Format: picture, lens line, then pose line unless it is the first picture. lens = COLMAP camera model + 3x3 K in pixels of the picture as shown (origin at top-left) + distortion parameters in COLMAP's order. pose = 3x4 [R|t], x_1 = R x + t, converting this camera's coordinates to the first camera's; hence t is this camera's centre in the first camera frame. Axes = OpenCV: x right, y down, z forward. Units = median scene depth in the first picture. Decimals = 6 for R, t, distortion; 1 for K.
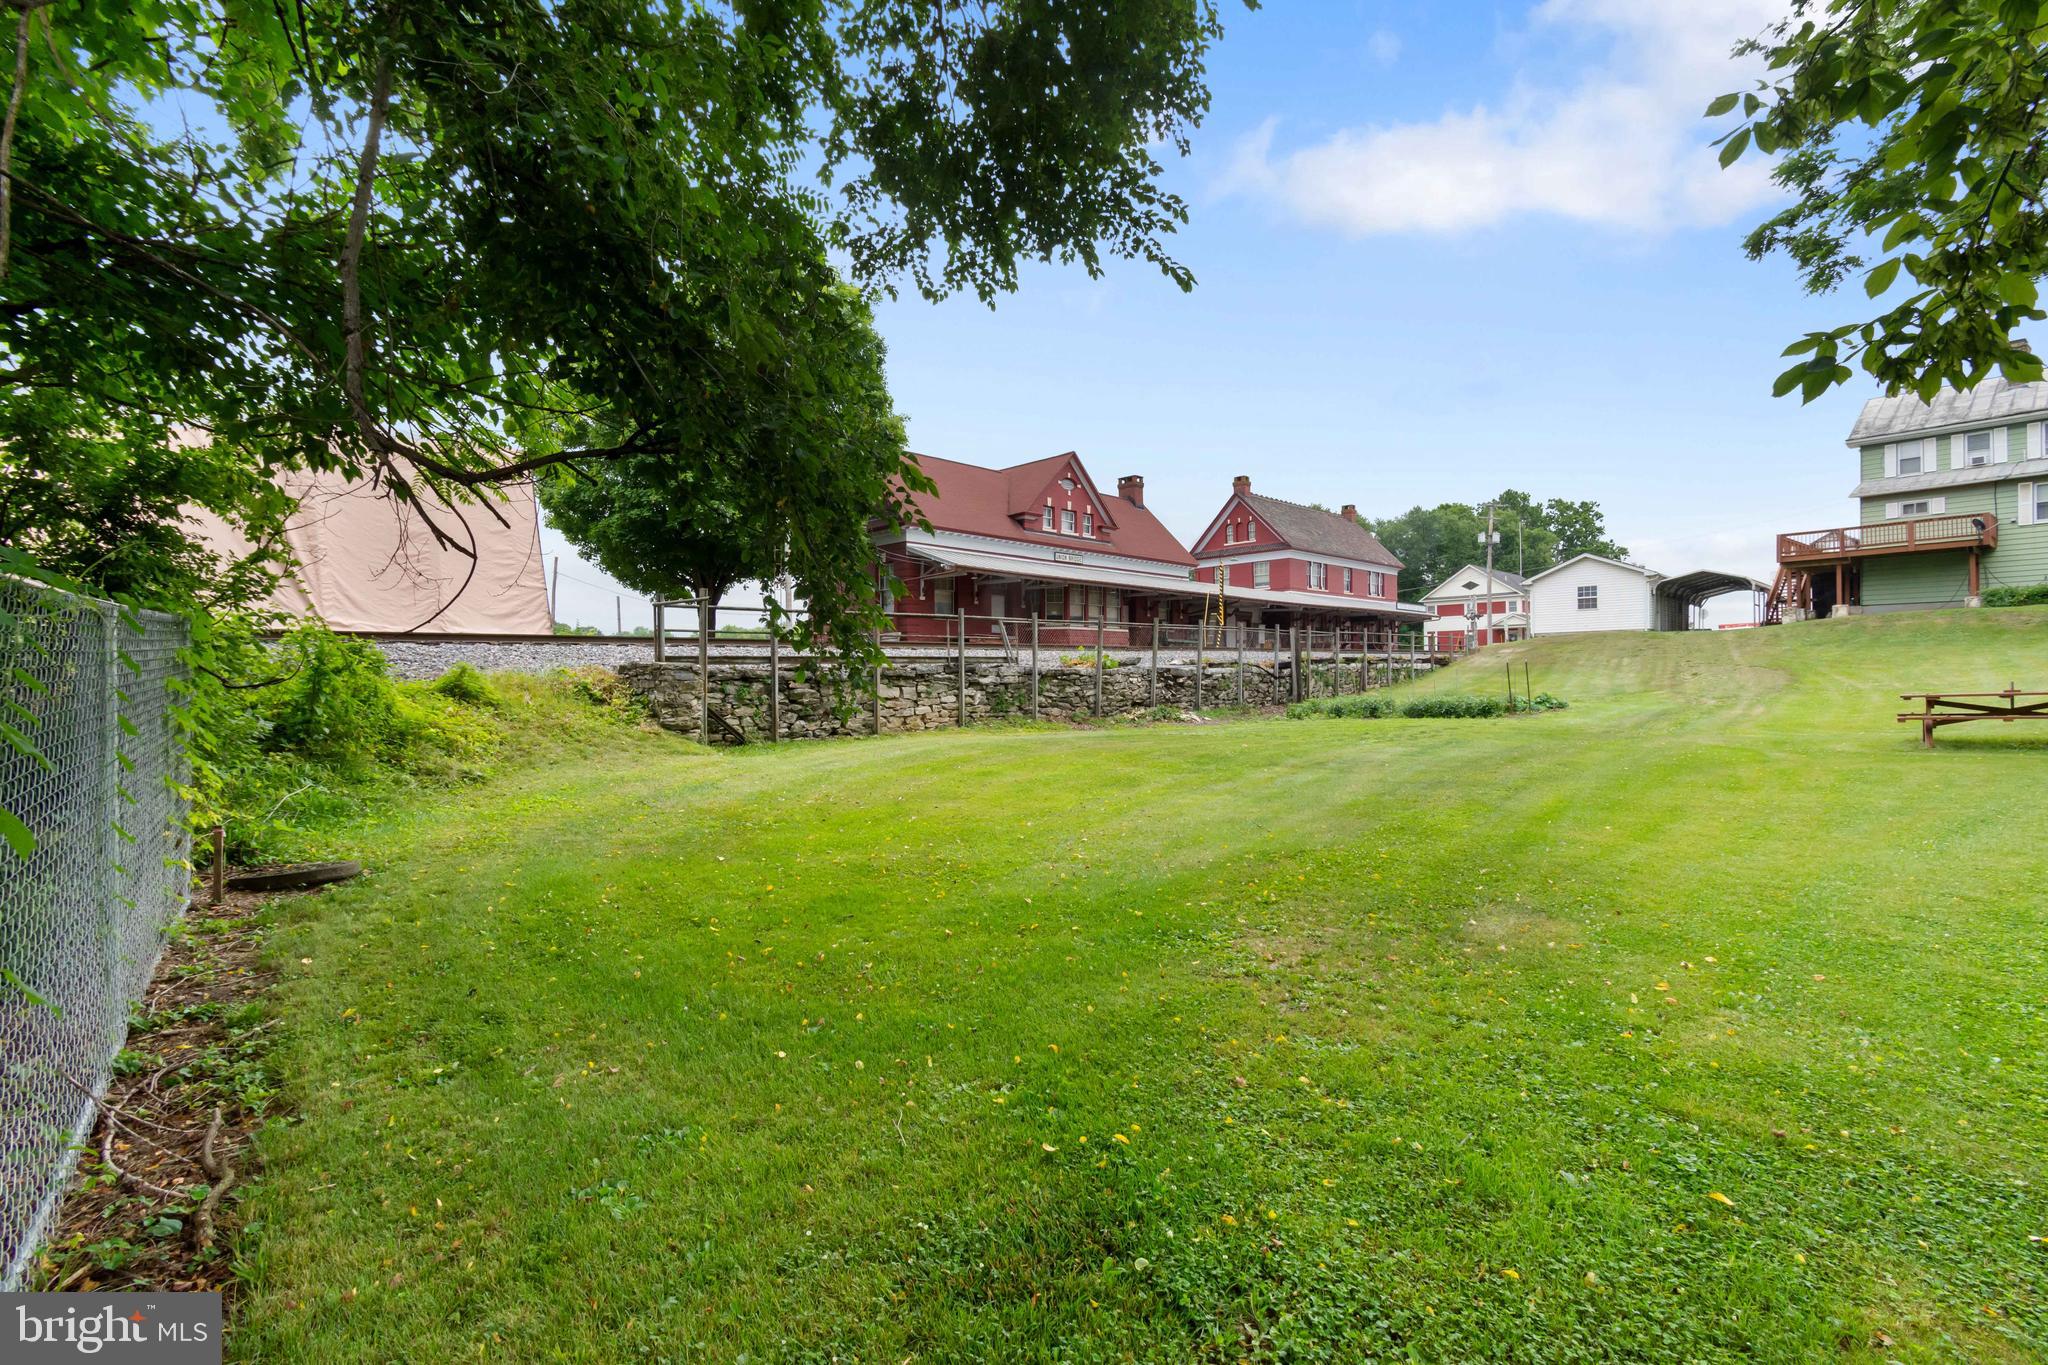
lens RADIAL K [[904.0, 0, 1024.0], [0, 904.0, 682.5], [0, 0, 1]] dist [-0.002489, -0.000227]
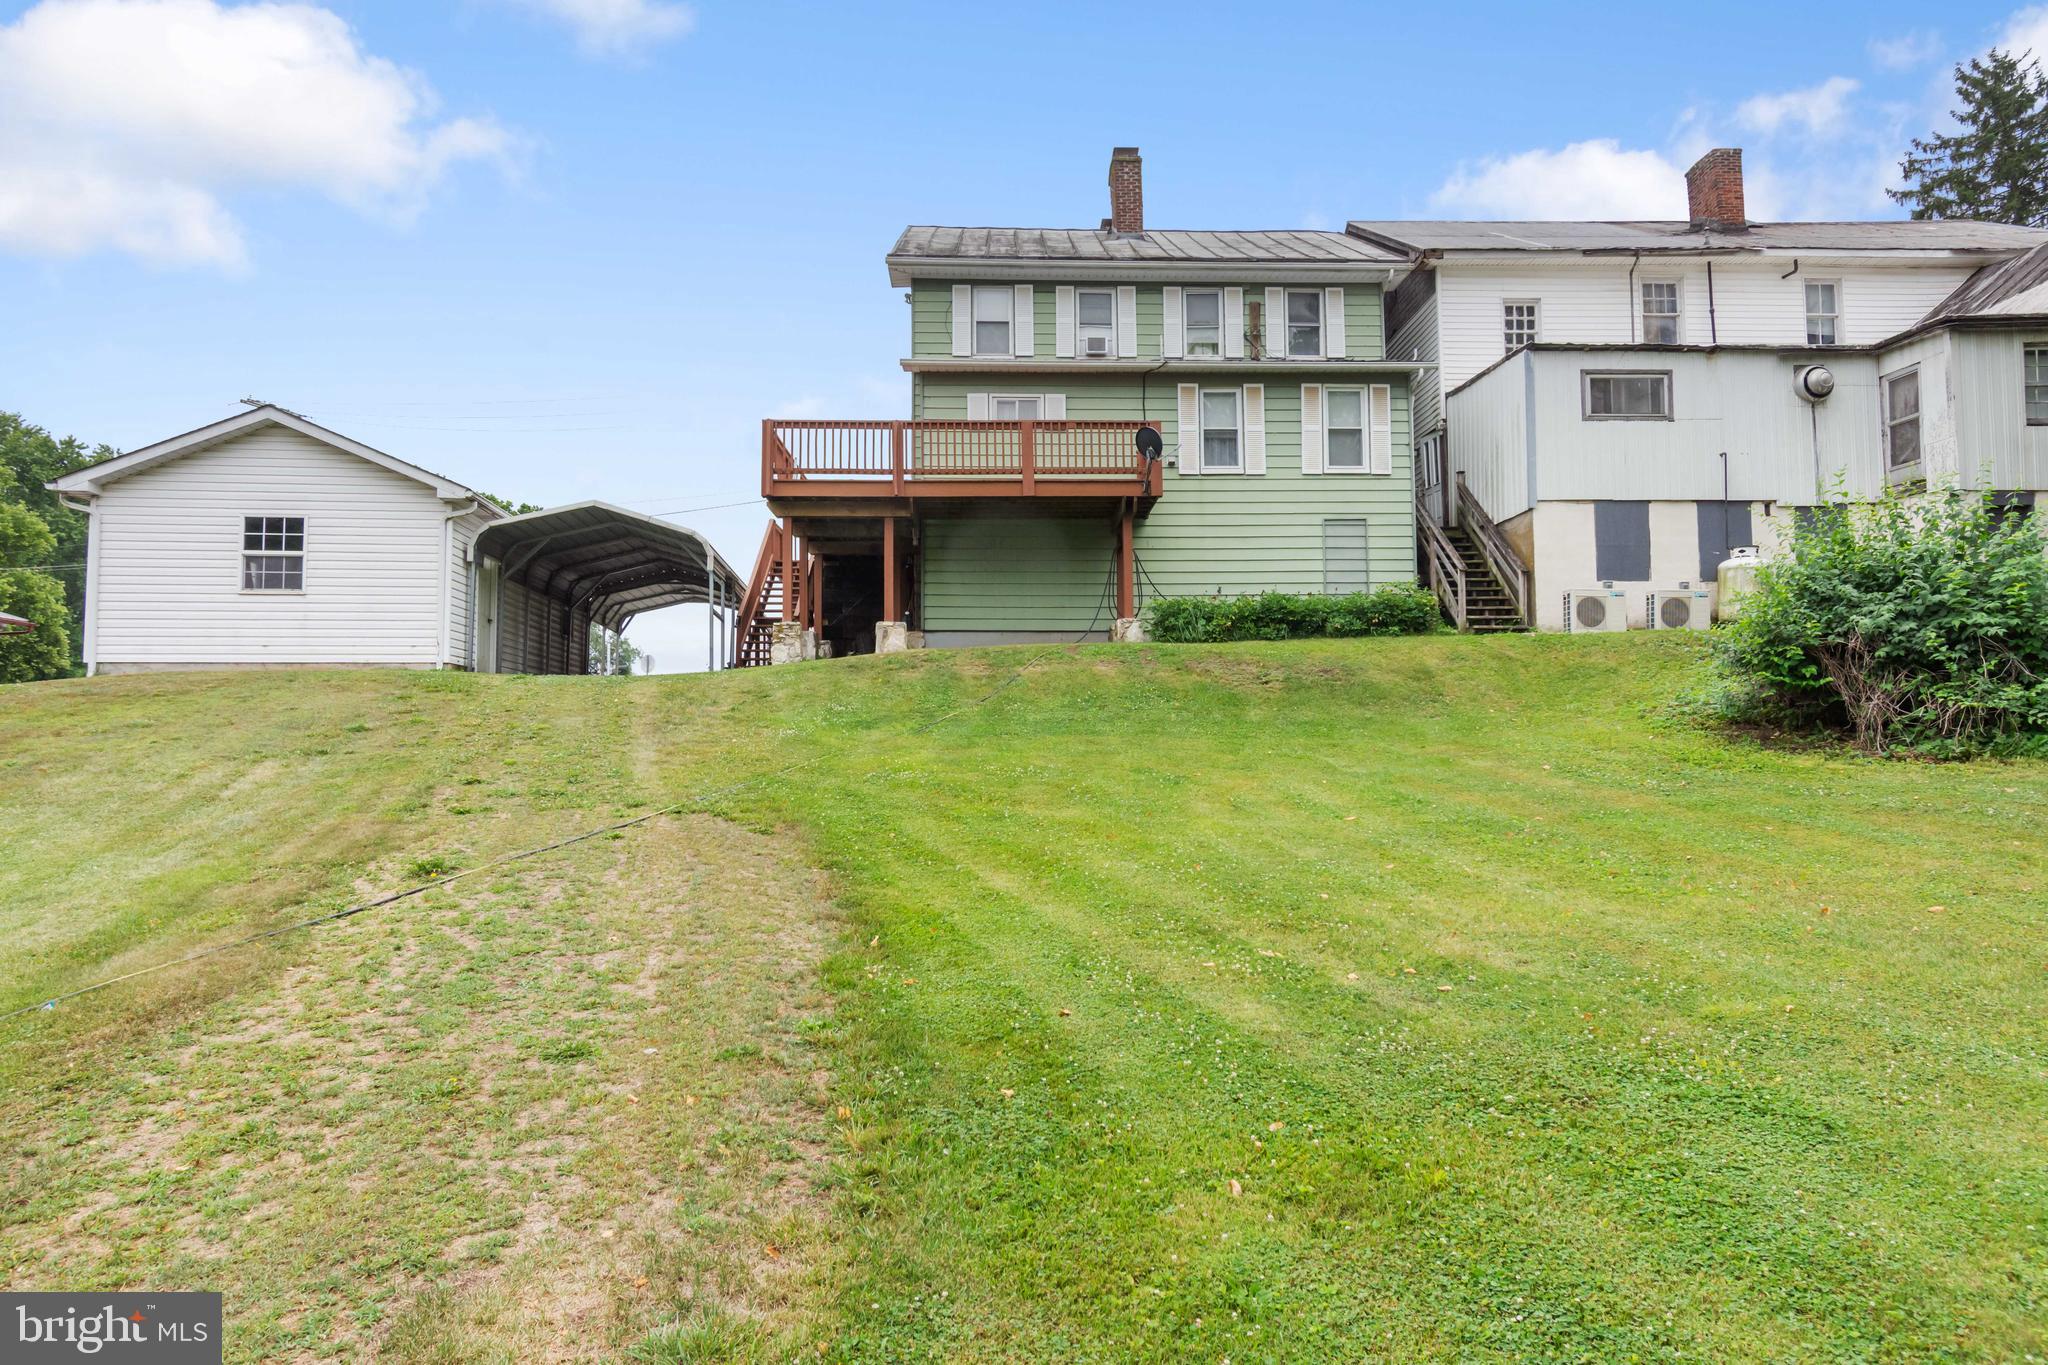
lens RADIAL K [[1165.1, 0, 1024.0], [0, 1165.1, 682.5], [0, 0, 1]] dist [-0.001074, -0.000041]
pose [[0.596661, 0.049691, 0.800954, 0.520935], [0.004266, 0.997871, -0.065085, -0.026581], [-0.802482, 0.042250, 0.595178, 0.634912]]
